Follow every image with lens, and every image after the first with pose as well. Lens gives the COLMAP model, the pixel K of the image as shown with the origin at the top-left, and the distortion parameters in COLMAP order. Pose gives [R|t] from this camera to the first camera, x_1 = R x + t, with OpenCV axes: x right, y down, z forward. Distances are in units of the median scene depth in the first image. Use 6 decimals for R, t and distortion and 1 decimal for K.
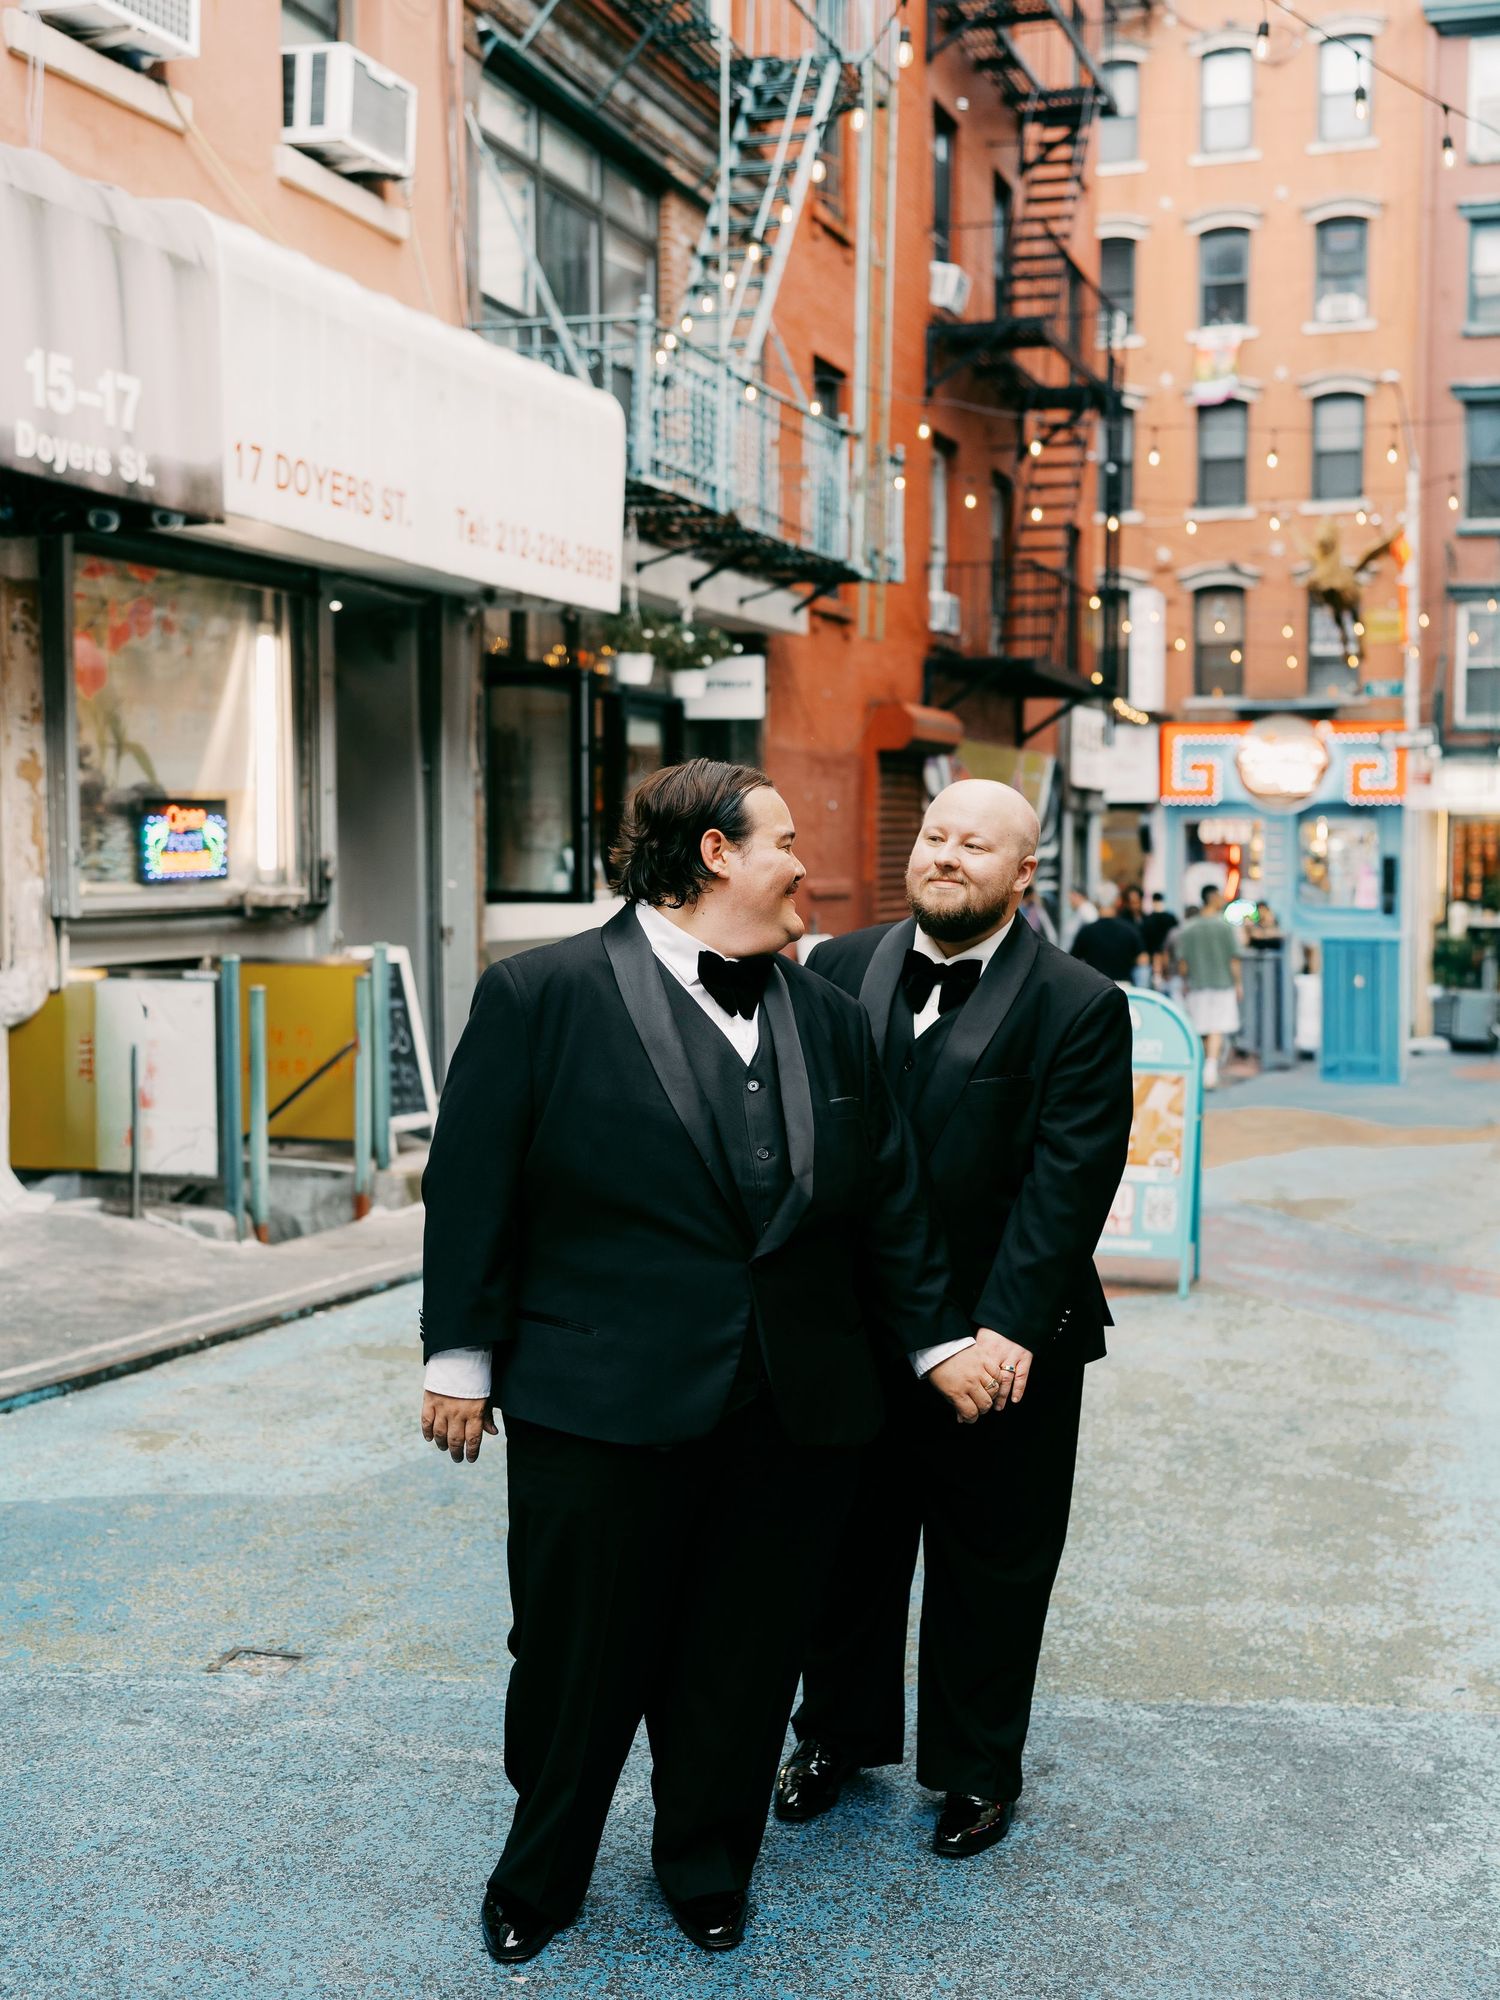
lens RADIAL K [[2301.6, 0, 793.3], [0, 2301.6, 1049.3], [0, 0, 1]] dist [-0.004118, 0.019771]
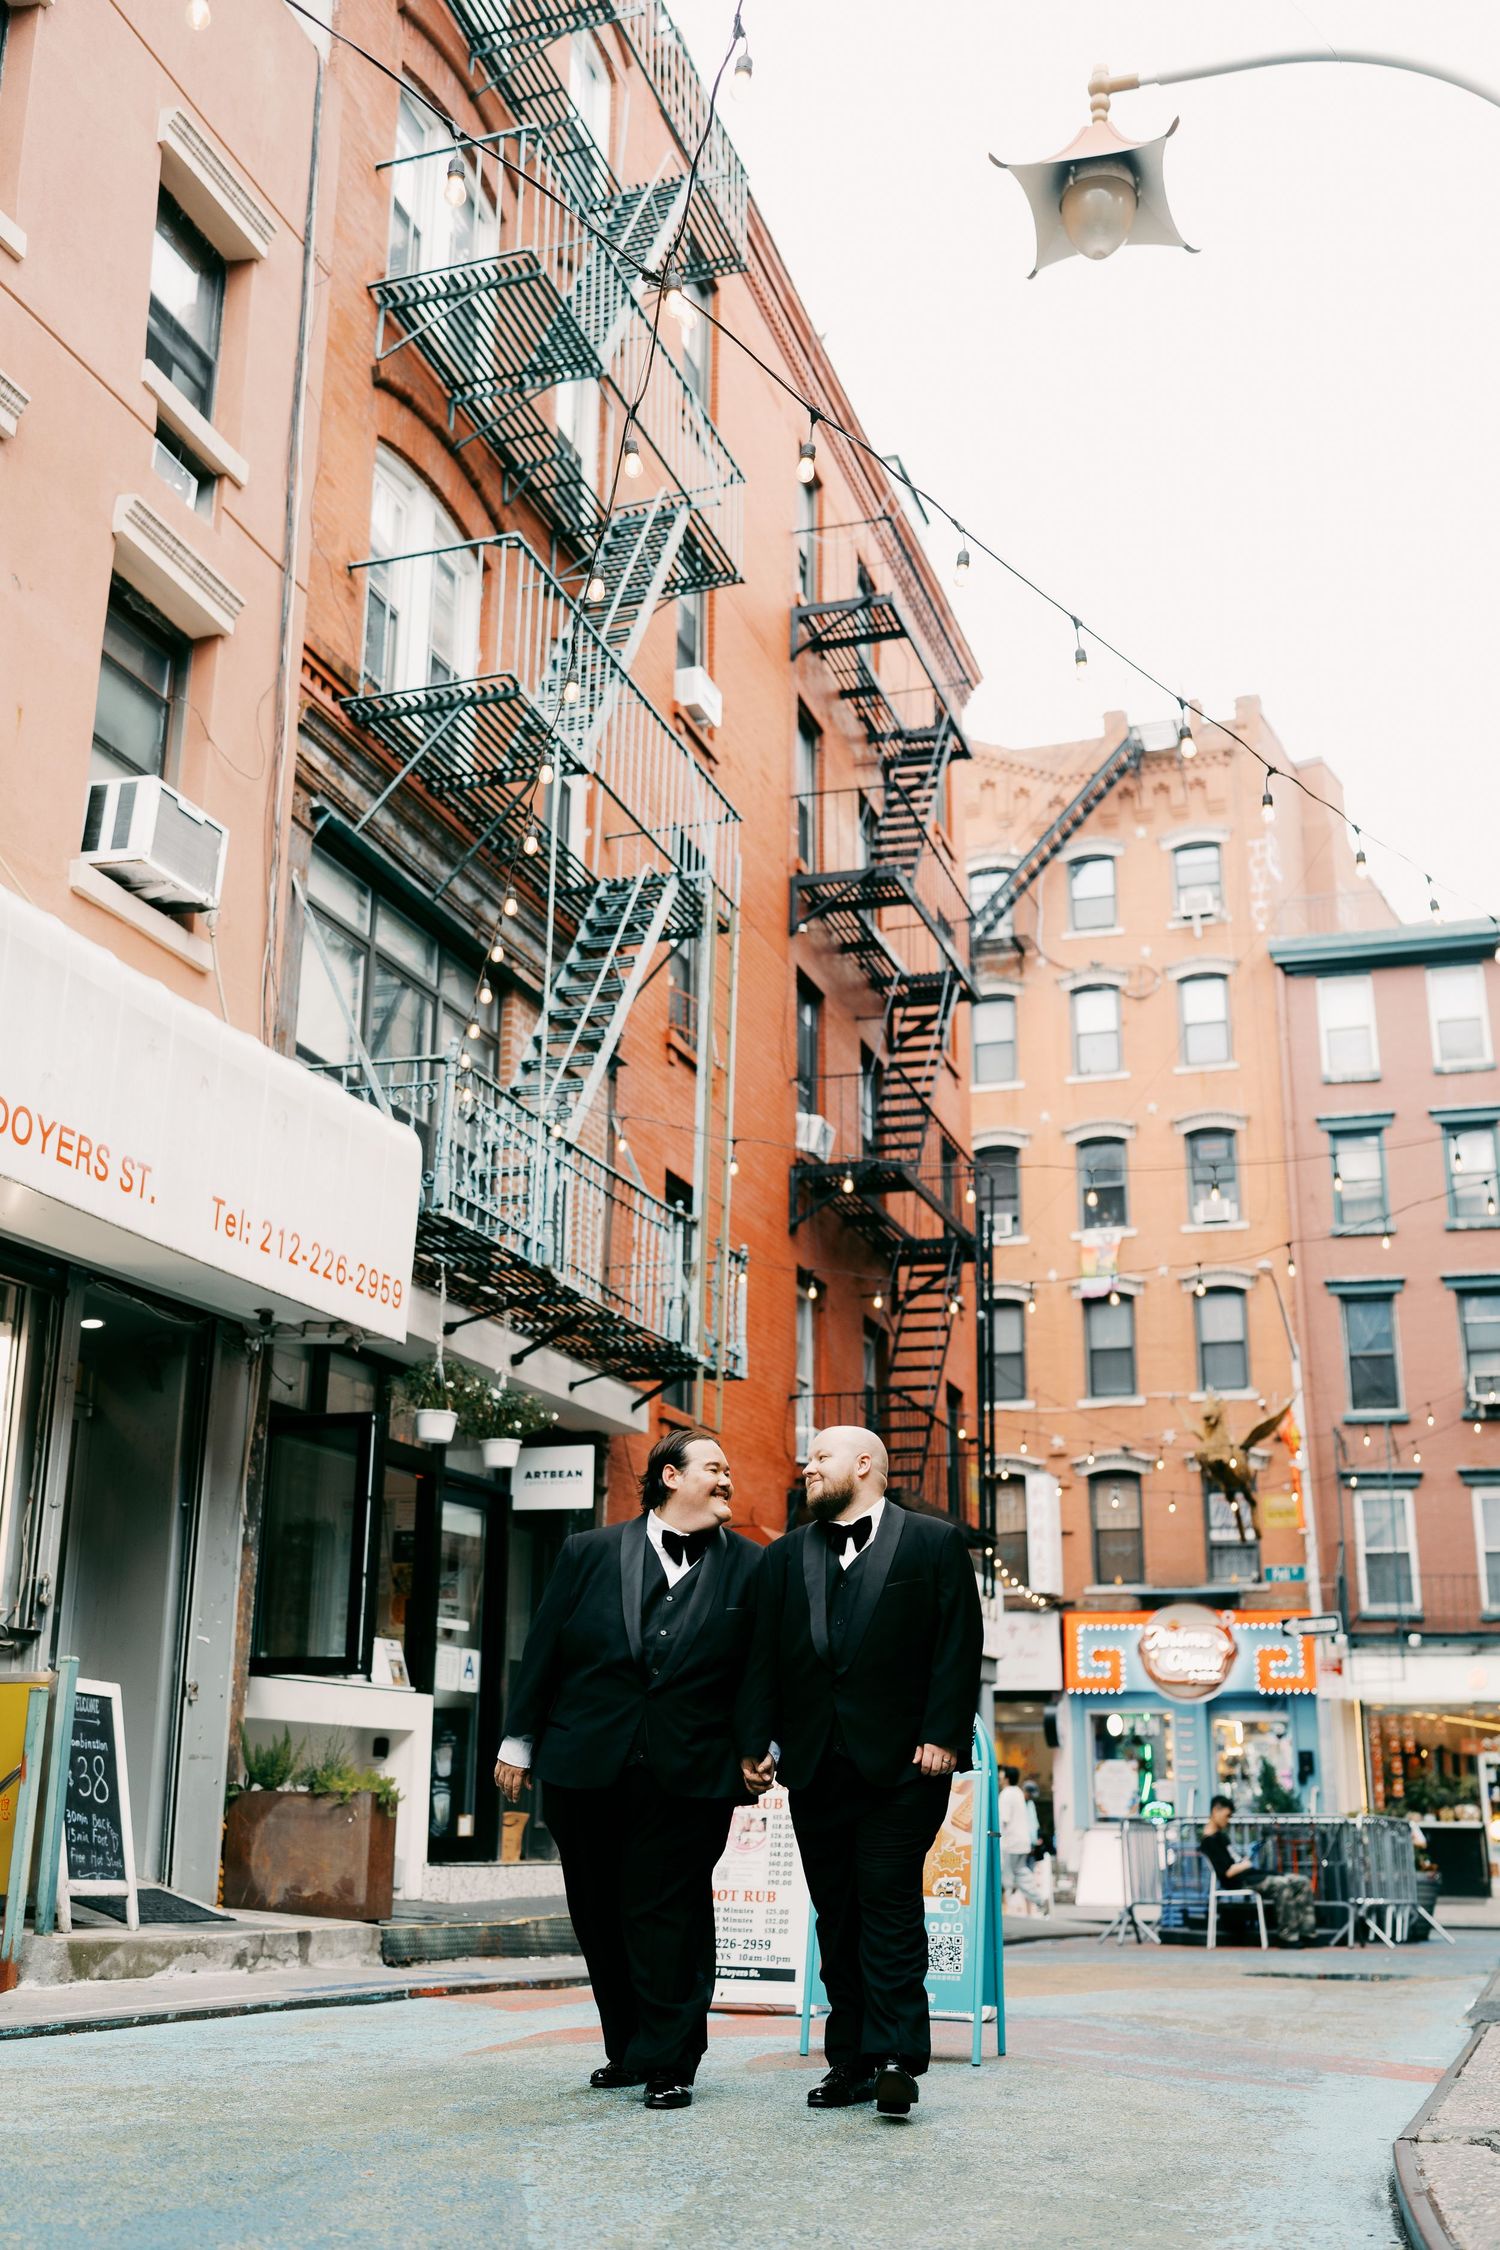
lens RADIAL K [[2244.9, 0, 750.0], [0, 2244.9, 1125.0], [0, 0, 1]] dist [-0.003240, 0.007637]
pose [[0.999917, 0.011250, 0.006293, 0.057484], [-0.008131, 0.929293, -0.369253, 0.064540], [-0.010002, 0.369172, 0.929307, 0.110826]]
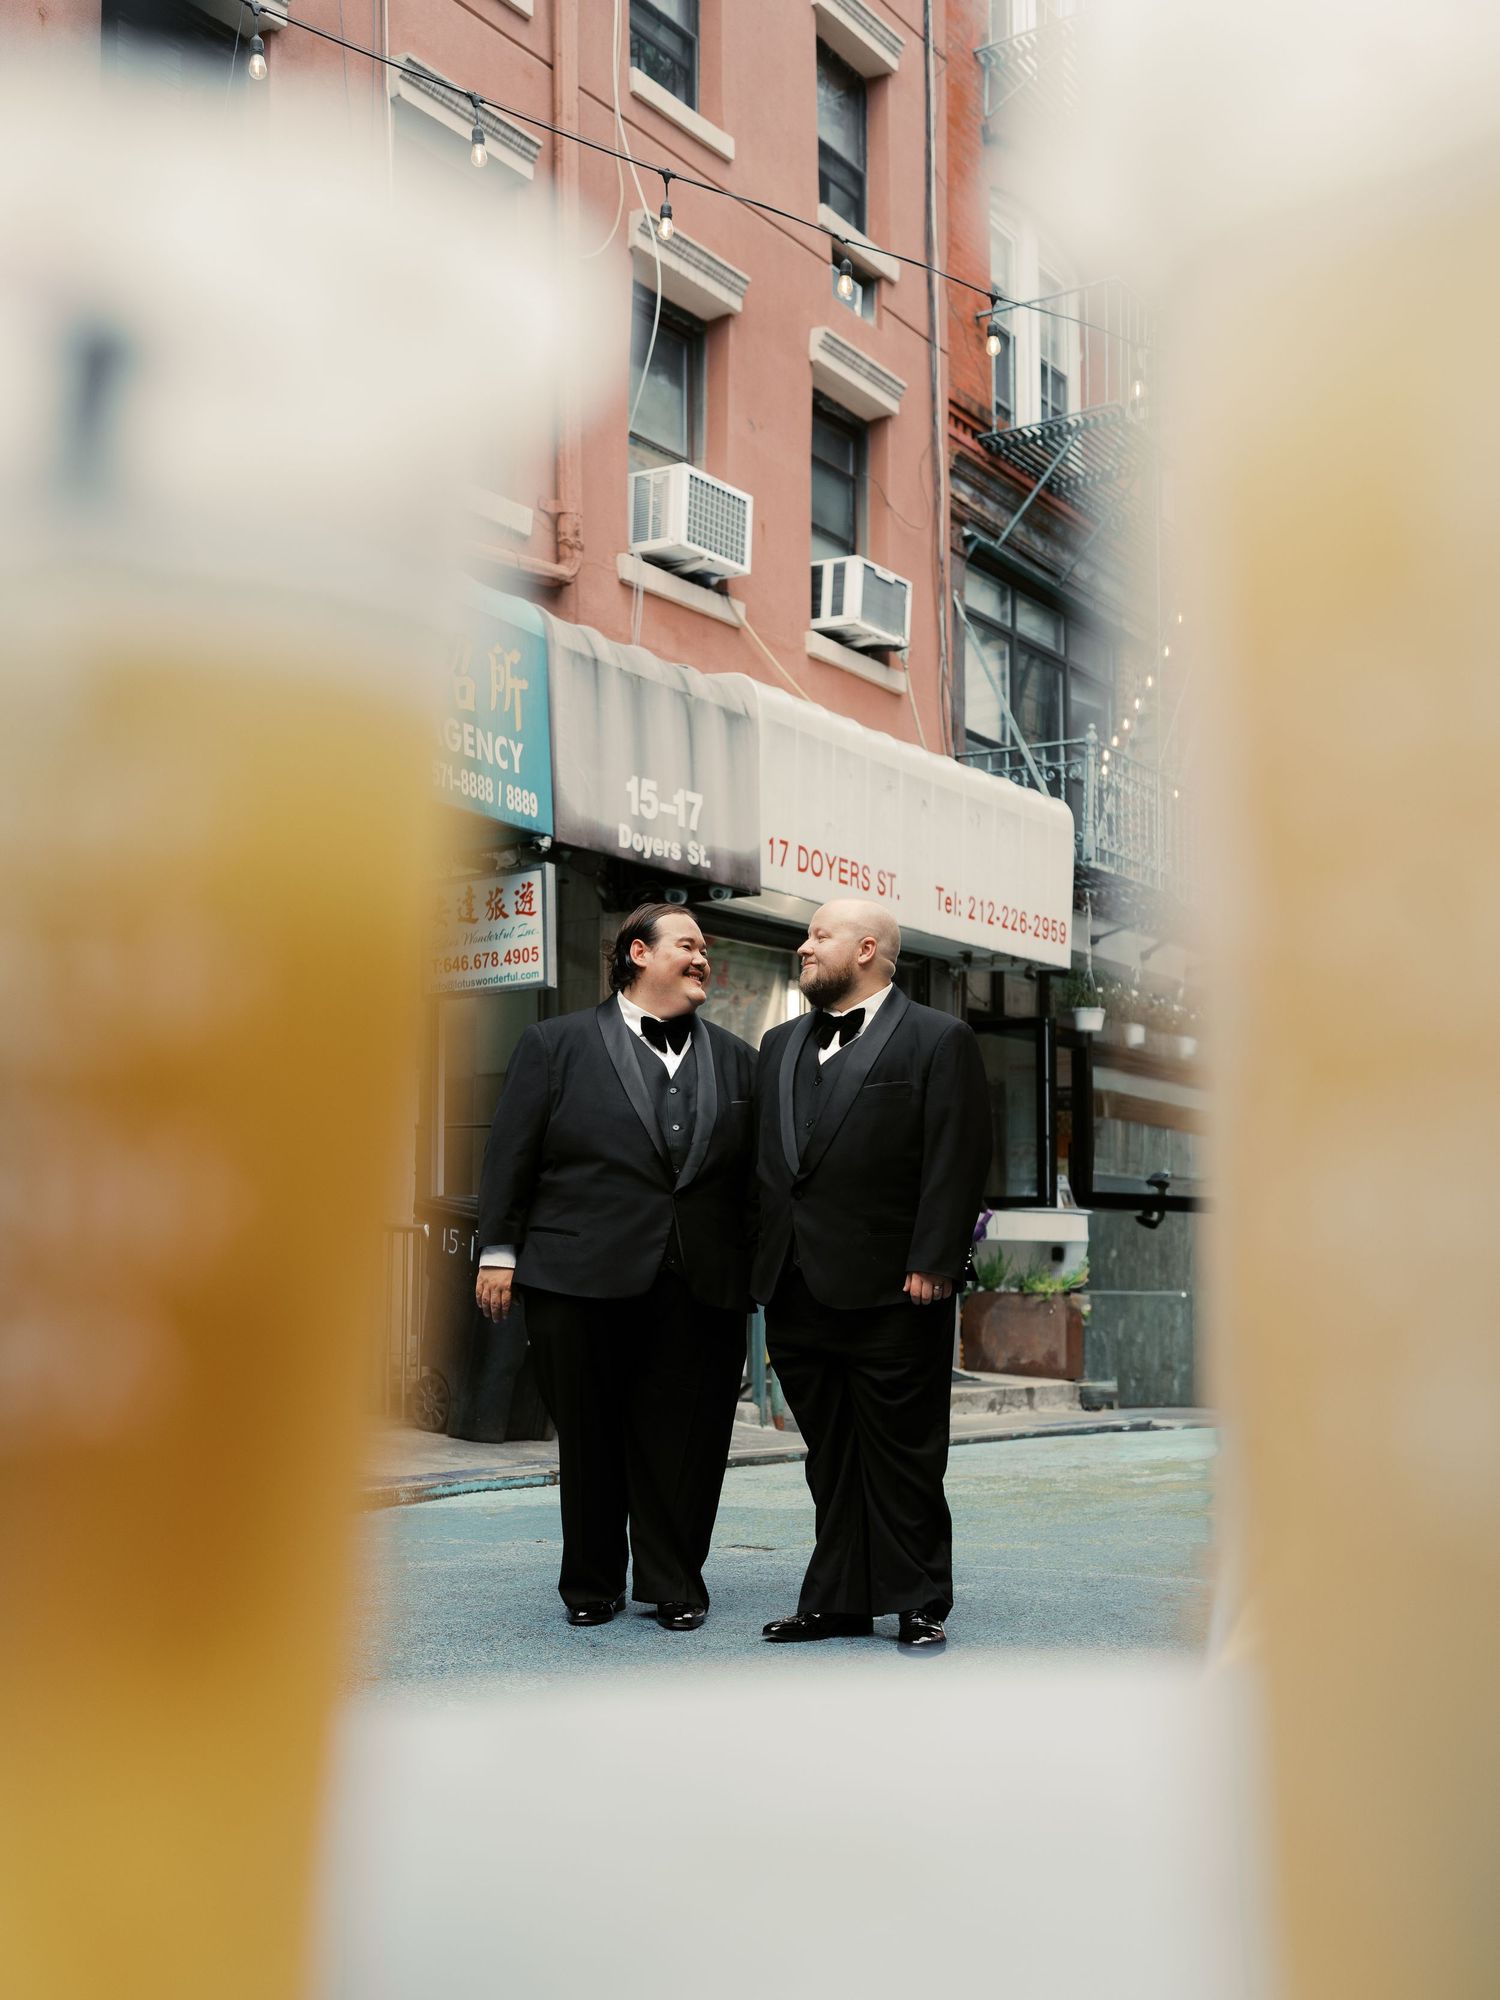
lens RADIAL K [[2171.3, 0, 750.0], [0, 2171.3, 1144.5], [0, 0, 1]] dist [-0.002776, 0.010763]
pose [[0.967089, -0.016792, -0.253884, 0.053117], [-0.018573, 0.990499, -0.136260, 0.068624], [0.253760, 0.136491, 0.957589, -0.161501]]
